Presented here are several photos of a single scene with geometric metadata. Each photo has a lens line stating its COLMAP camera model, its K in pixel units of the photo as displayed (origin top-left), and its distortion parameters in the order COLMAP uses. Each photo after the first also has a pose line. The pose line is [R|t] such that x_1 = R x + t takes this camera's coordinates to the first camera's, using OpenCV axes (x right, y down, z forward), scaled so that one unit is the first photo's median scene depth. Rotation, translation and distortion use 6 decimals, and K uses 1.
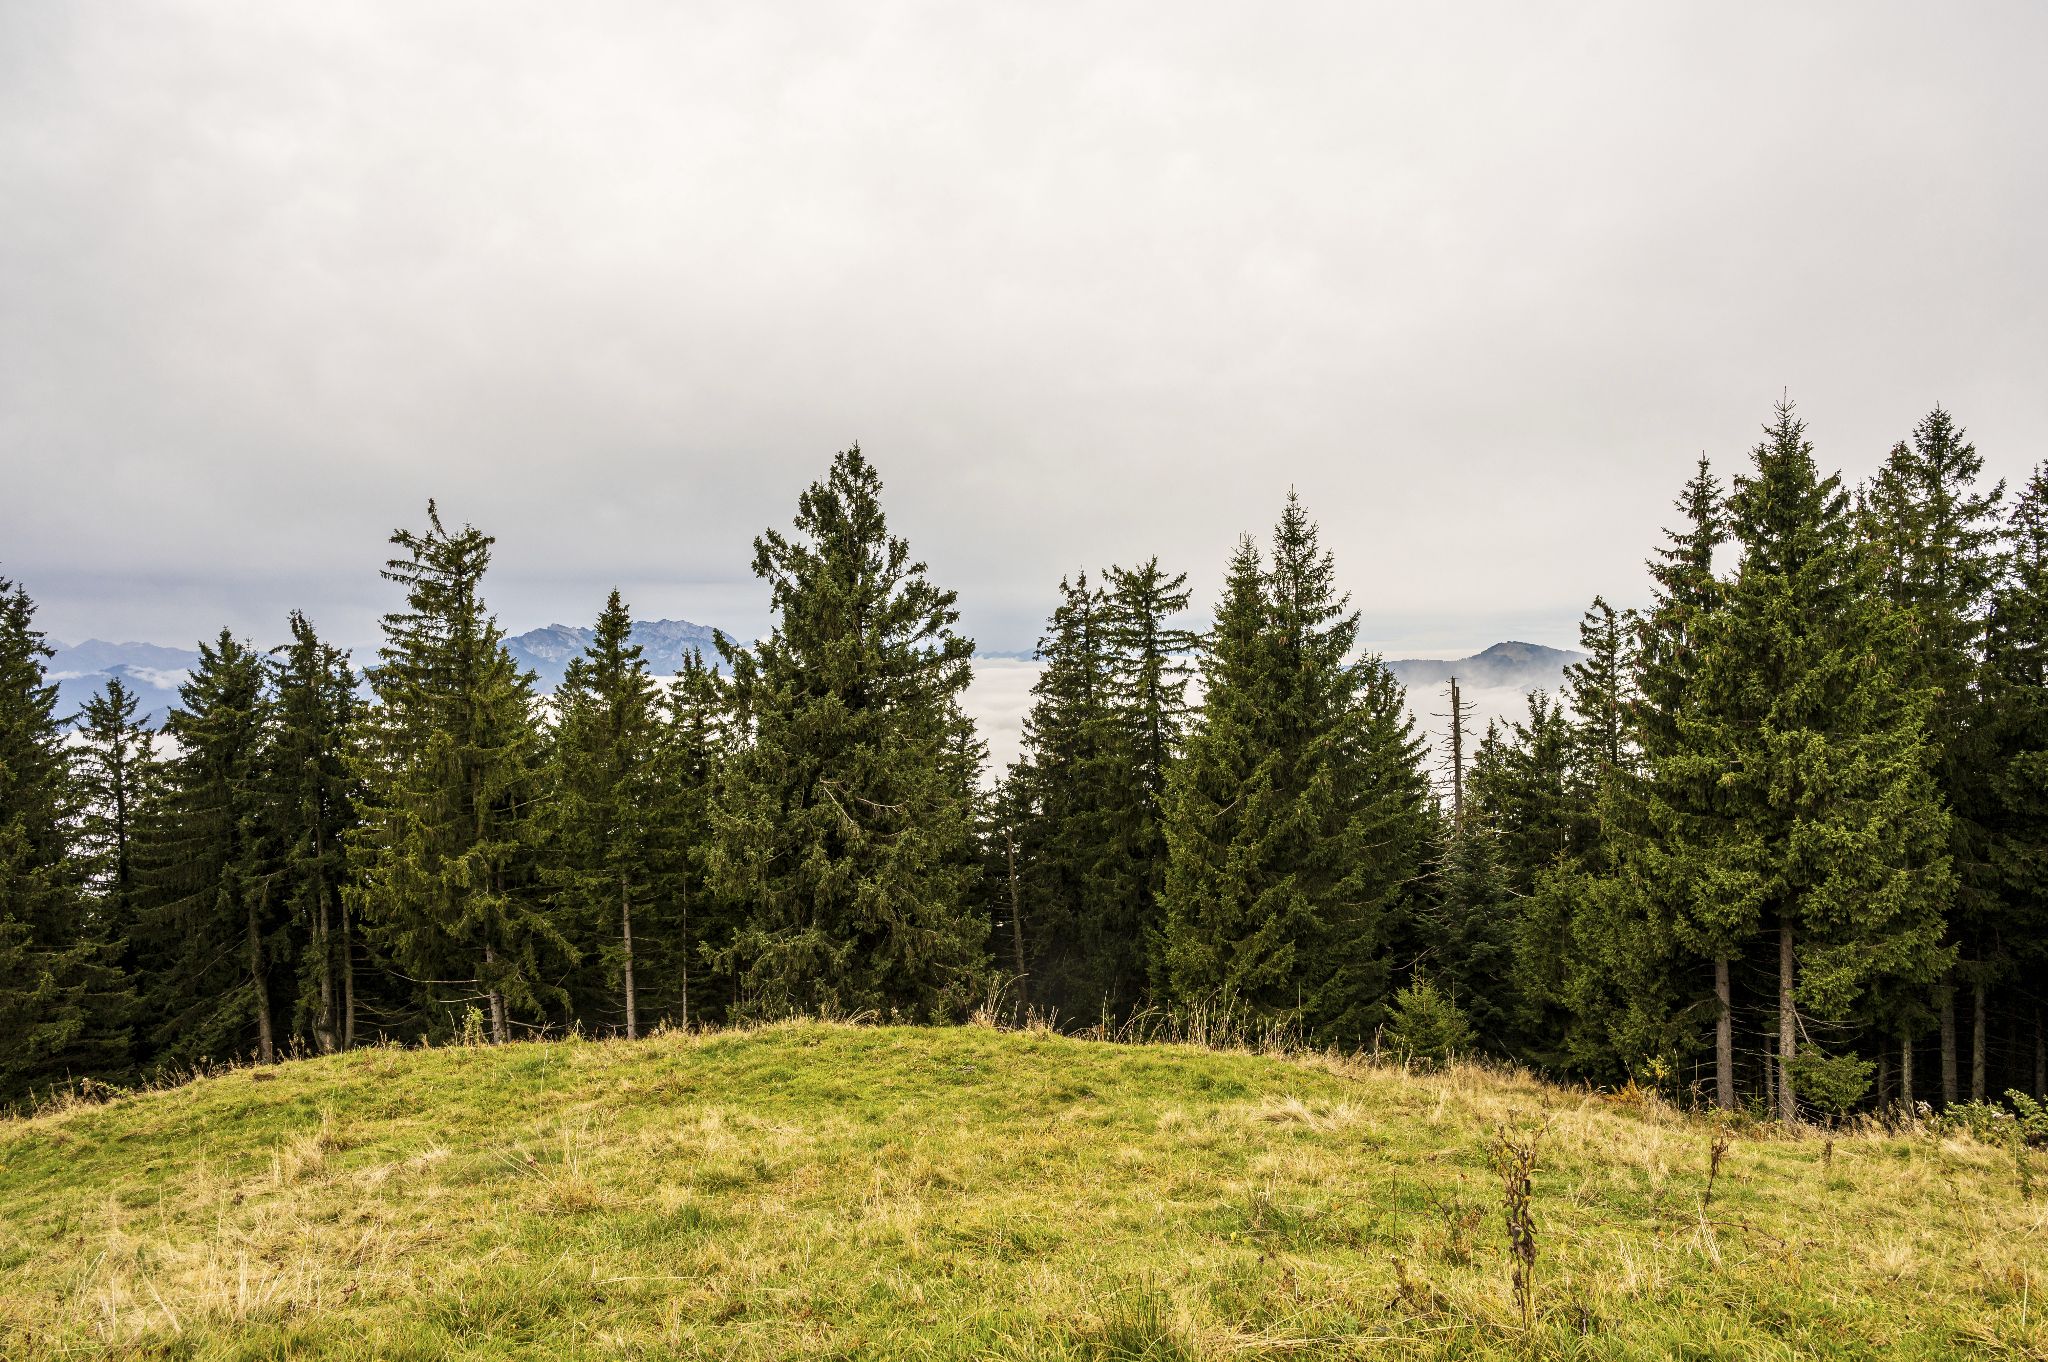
lens RADIAL K [[1351.1, 0, 1030.8], [0, 1351.1, 682.8], [0, 0, 1]] dist [-0.000570, -0.002835]
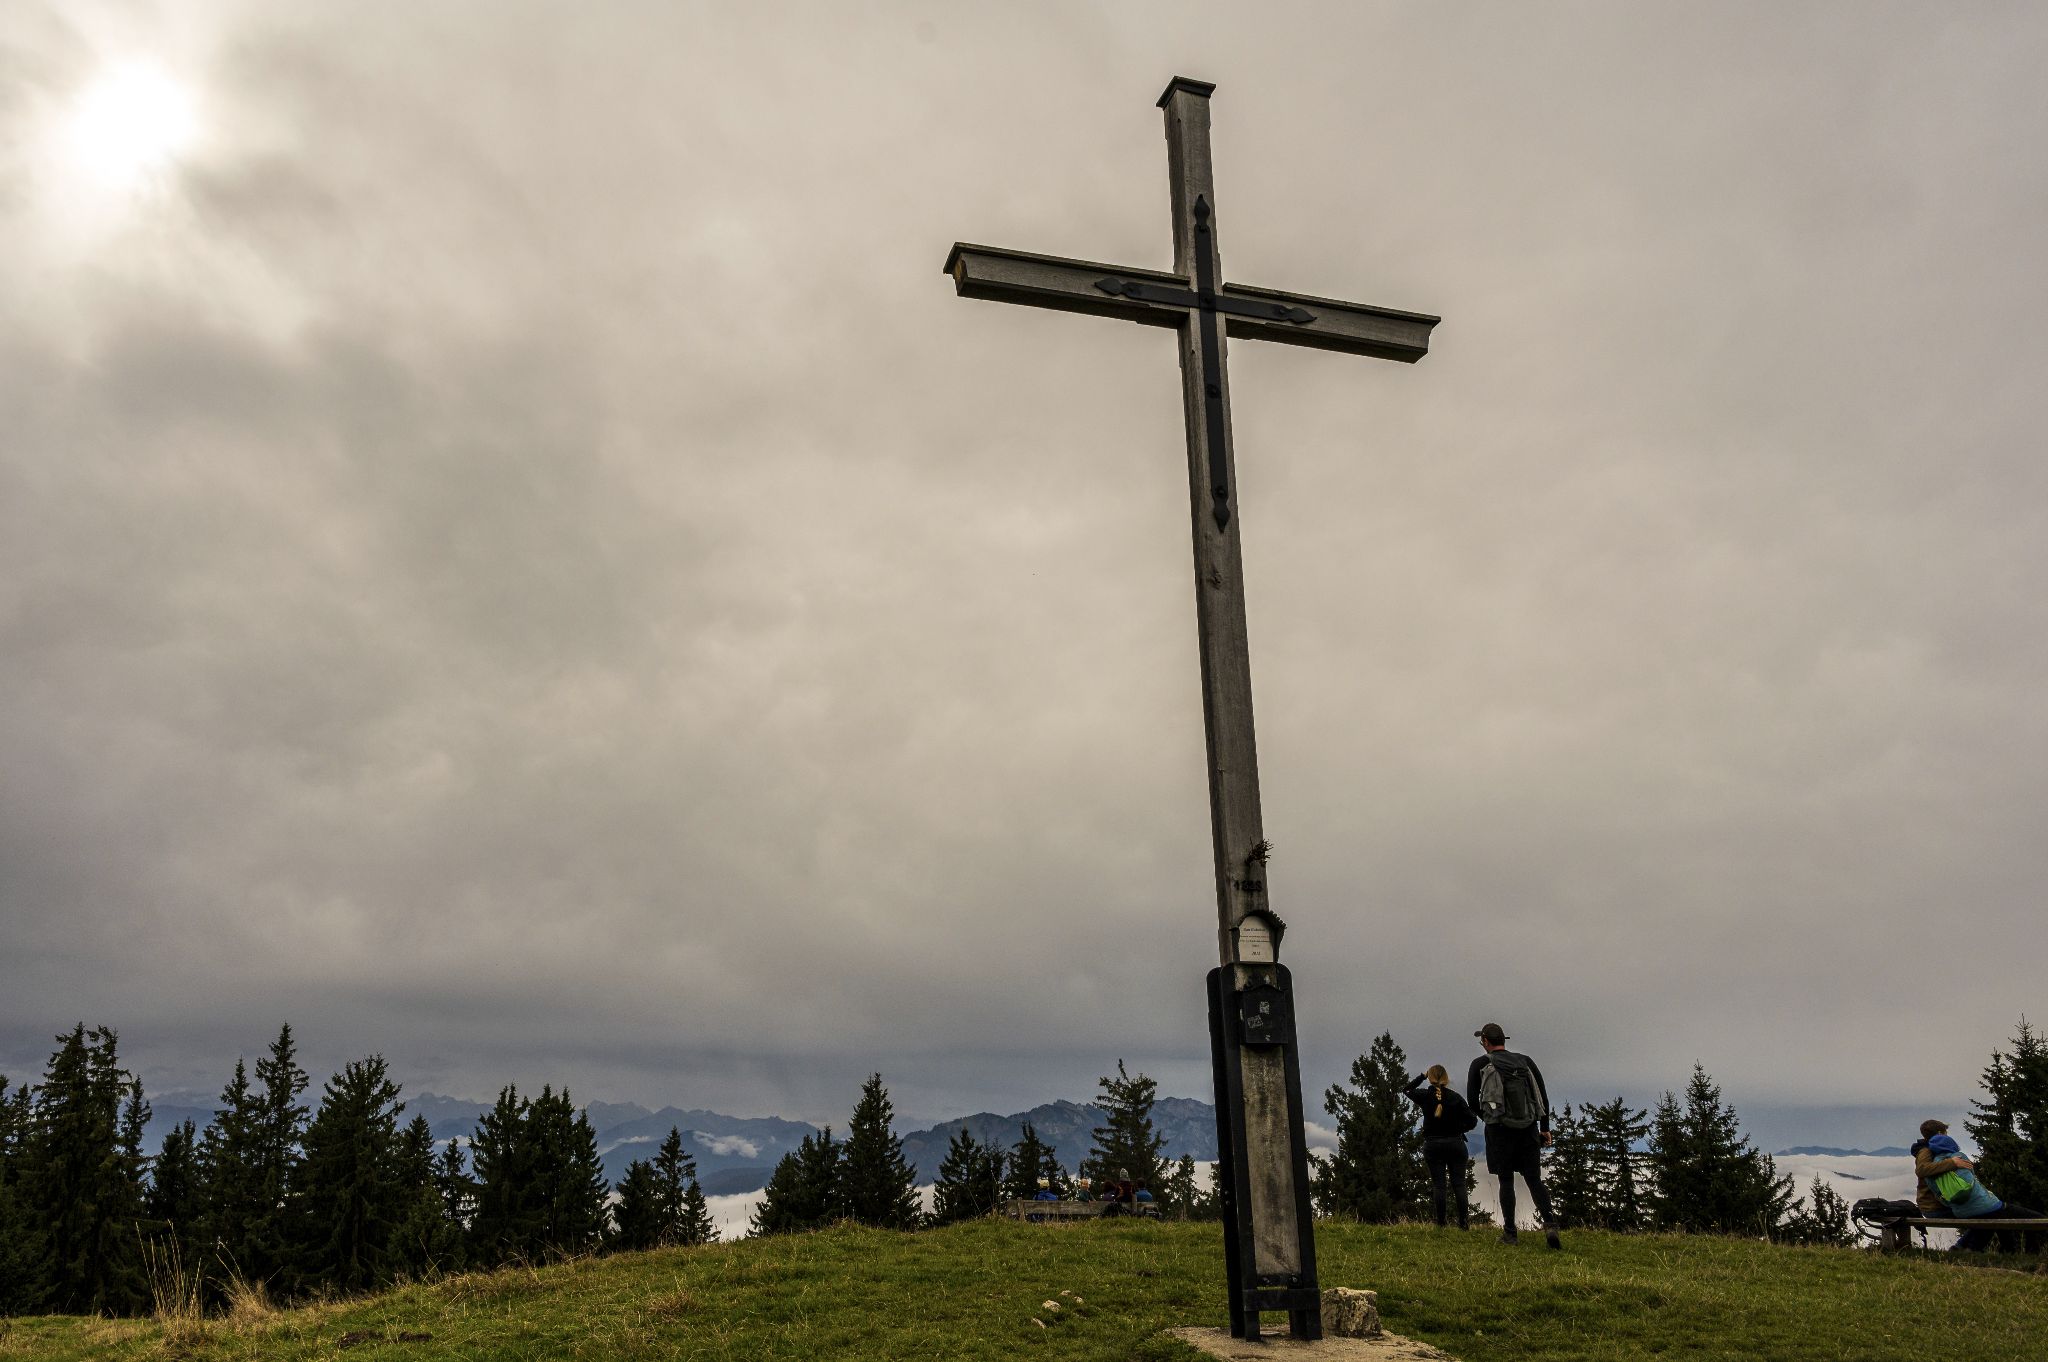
lens RADIAL K [[1351.1, 0, 848.4], [0, 1351.1, 815.9], [0, 0, 1]] dist [-0.000570, -0.002835]
pose [[0.878969, -0.083952, -0.469432, 0.080688], [-0.037246, 0.969289, -0.243086, -0.007668], [0.475423, 0.231150, 0.848848, -0.704525]]
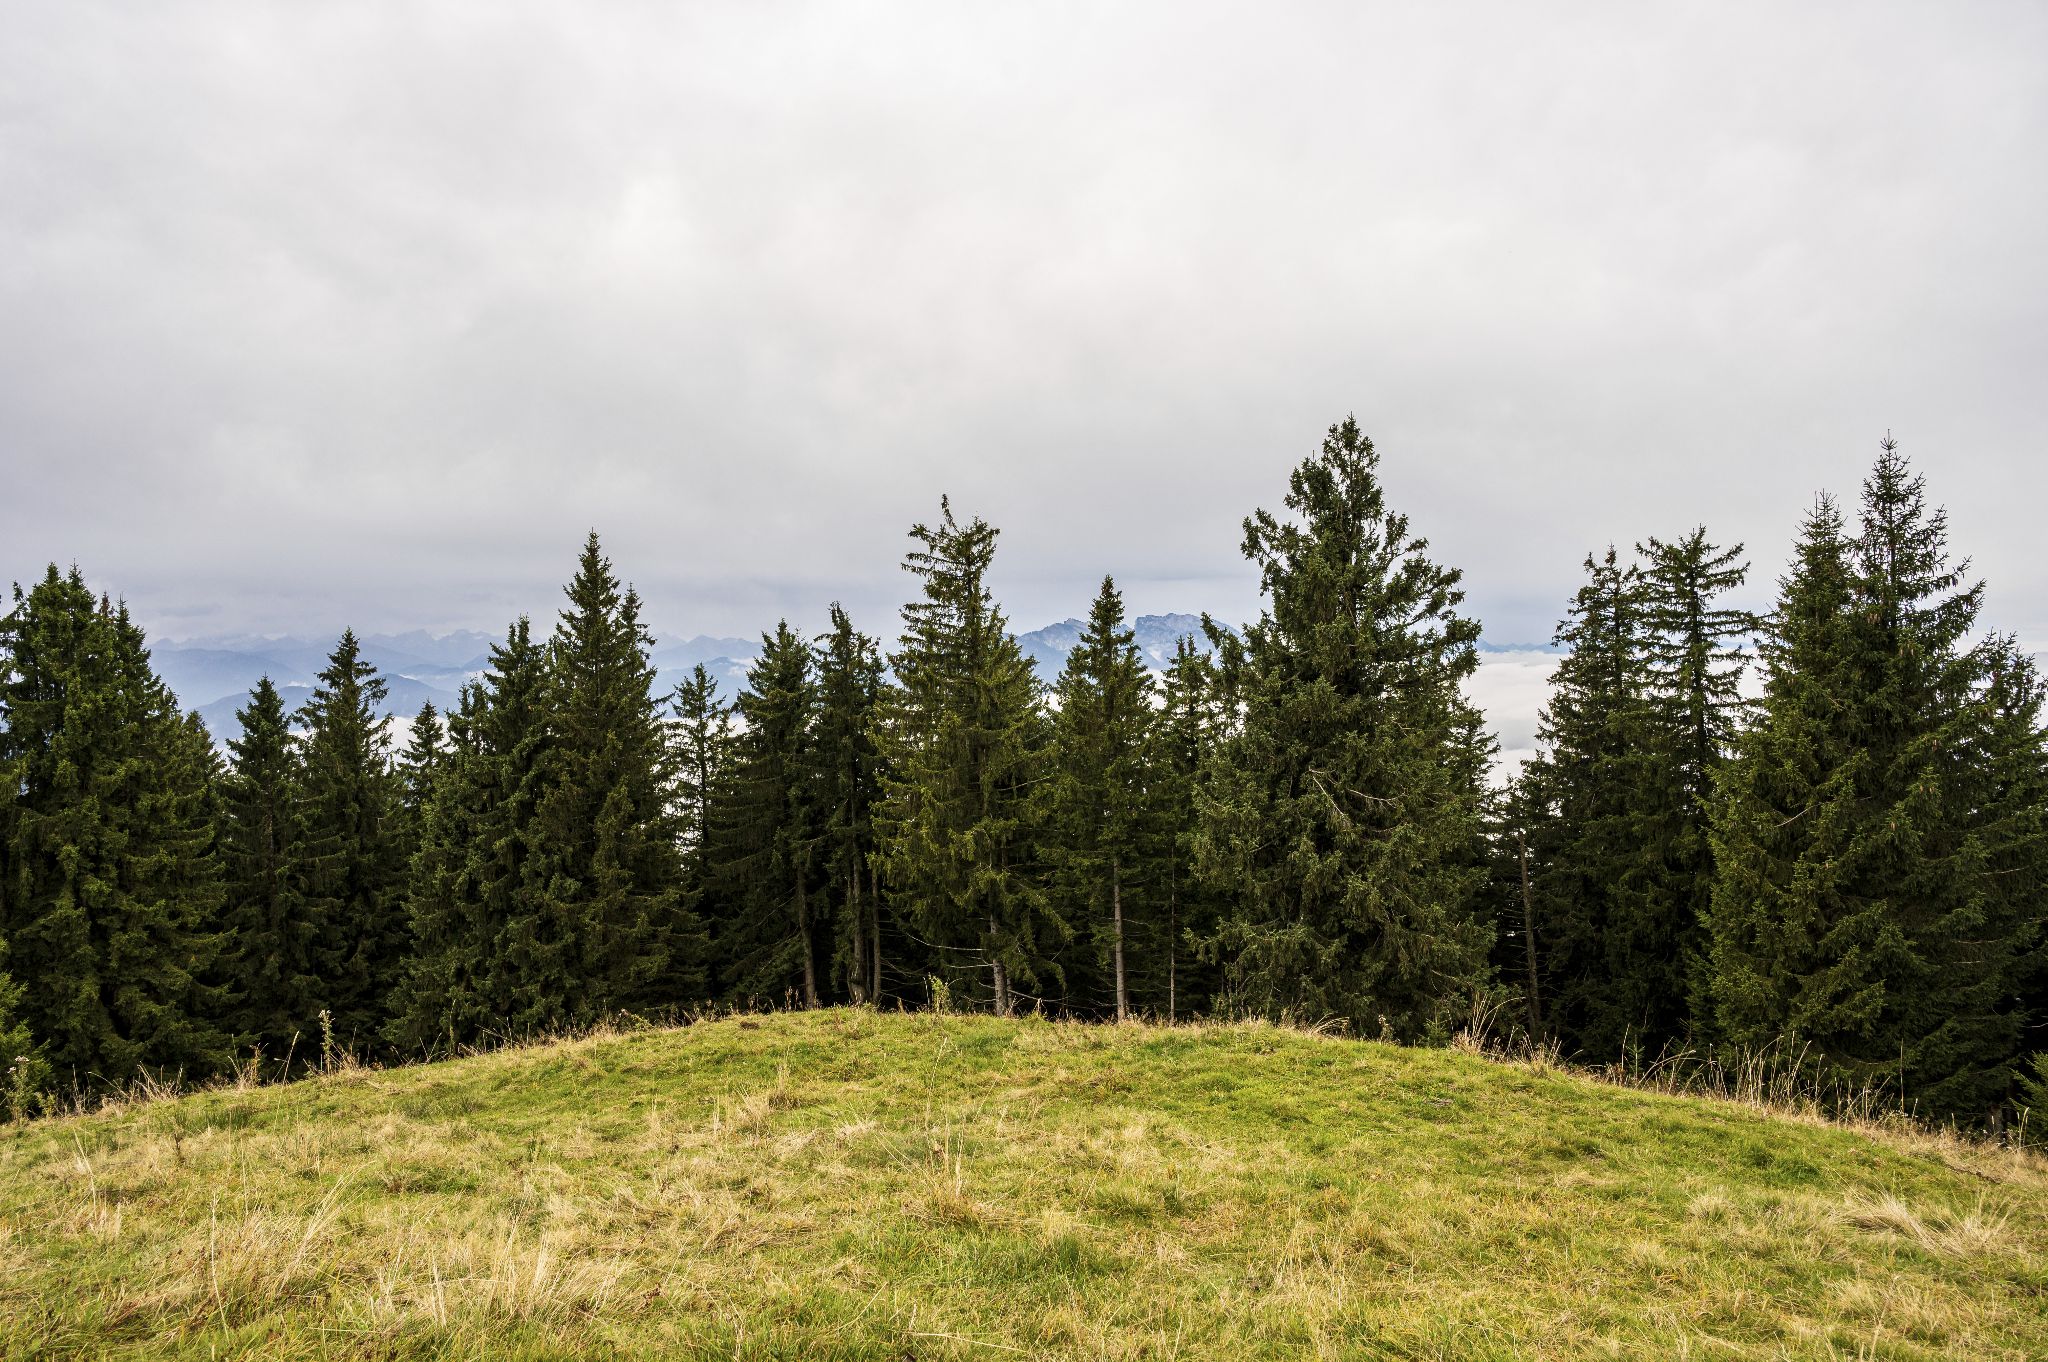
lens RADIAL K [[1351.1, 0, 1019.4], [0, 1351.1, 692.3], [0, 0, 1]] dist [-0.000570, -0.002835]
pose [[0.930034, 0.010536, -0.367321, 0.003633], [-0.006004, 0.999891, 0.013477, 0.005154], [0.367423, -0.010329, 0.929997, 0.031942]]
